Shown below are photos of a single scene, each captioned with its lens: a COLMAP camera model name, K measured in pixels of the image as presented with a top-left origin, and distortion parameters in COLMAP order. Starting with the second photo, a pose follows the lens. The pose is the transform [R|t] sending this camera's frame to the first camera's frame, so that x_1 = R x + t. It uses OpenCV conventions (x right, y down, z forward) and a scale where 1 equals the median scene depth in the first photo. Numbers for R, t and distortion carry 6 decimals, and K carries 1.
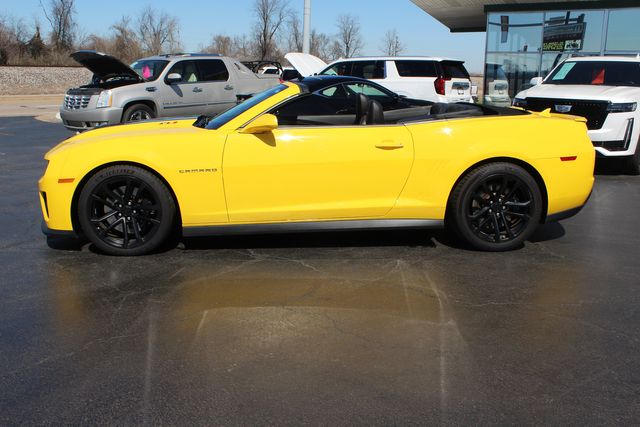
lens RADIAL K [[672.1, 0, 332.8], [0, 672.1, 214.3], [0, 0, 1]] dist [-0.125449, 0.116983]
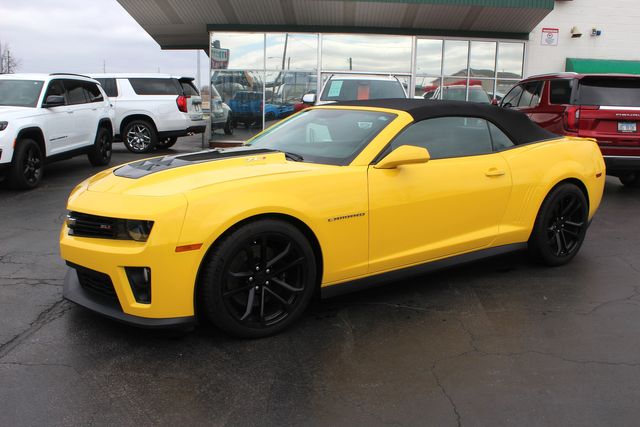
lens RADIAL K [[631.3, 0, 298.8], [0, 631.3, 213.5], [0, 0, 1]] dist [-0.079055, 0.016418]
pose [[0.855632, -0.089909, 0.509717, -0.243888], [0.096034, 0.995275, 0.014350, -0.032498], [-0.508598, 0.036672, 0.860223, 0.138394]]
